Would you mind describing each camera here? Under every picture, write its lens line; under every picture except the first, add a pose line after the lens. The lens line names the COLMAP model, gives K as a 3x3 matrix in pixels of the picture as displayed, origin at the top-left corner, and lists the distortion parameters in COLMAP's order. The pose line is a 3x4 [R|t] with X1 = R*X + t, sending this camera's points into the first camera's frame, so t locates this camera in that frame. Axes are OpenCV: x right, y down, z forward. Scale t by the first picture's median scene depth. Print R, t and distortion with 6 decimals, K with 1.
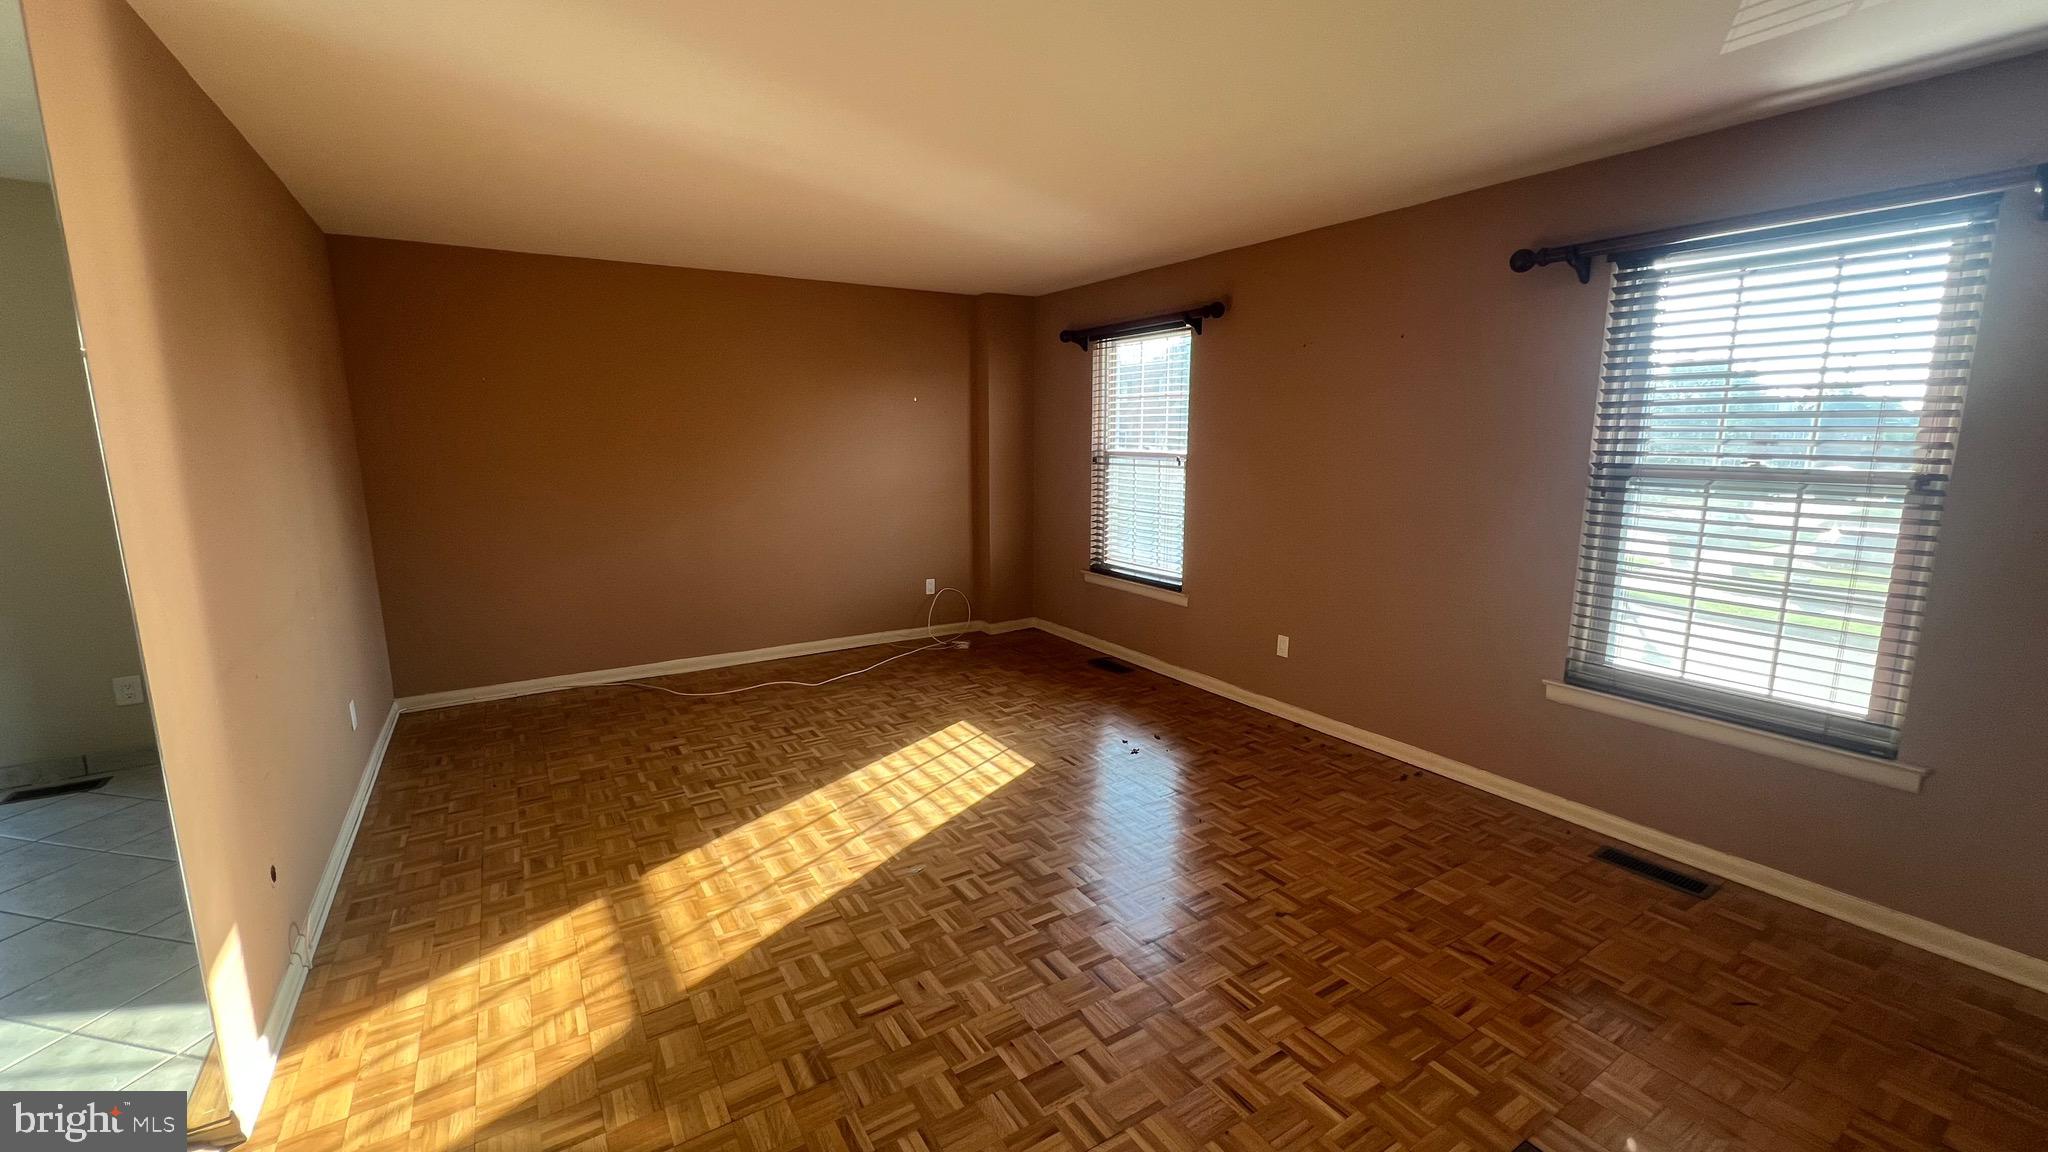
lens RADIAL K [[820.6, 0, 1020.7], [0, 820.6, 571.2], [0, 0, 1]] dist [-0.001255, -0.000236]
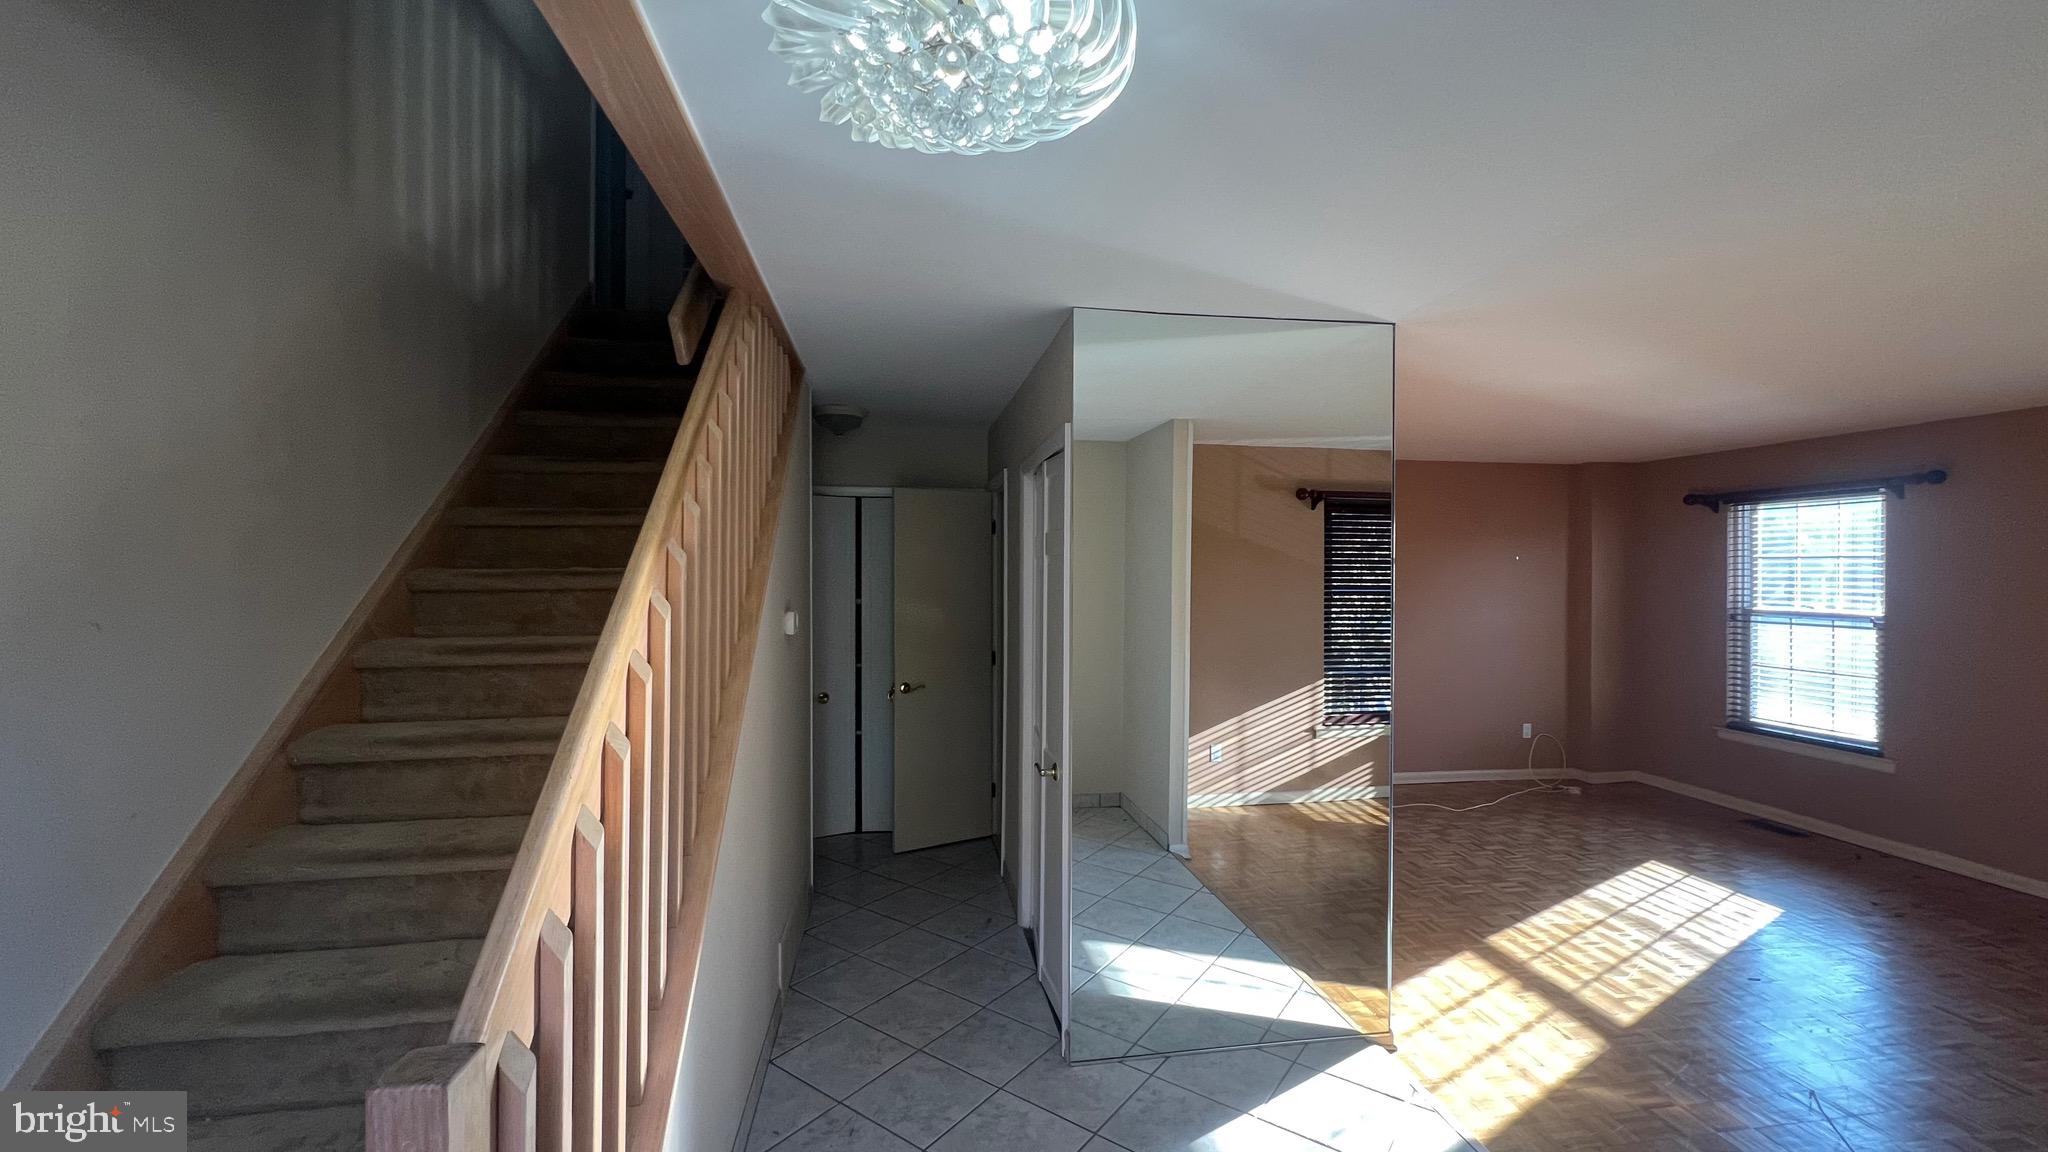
lens RADIAL K [[820.6, 0, 1020.7], [0, 820.6, 571.2], [0, 0, 1]] dist [-0.001255, -0.000236]
pose [[0.917182, 0.006129, -0.398422, -0.468886], [-0.073063, 0.985516, -0.153033, 0.041242], [0.391713, 0.169469, 0.904346, -0.404482]]
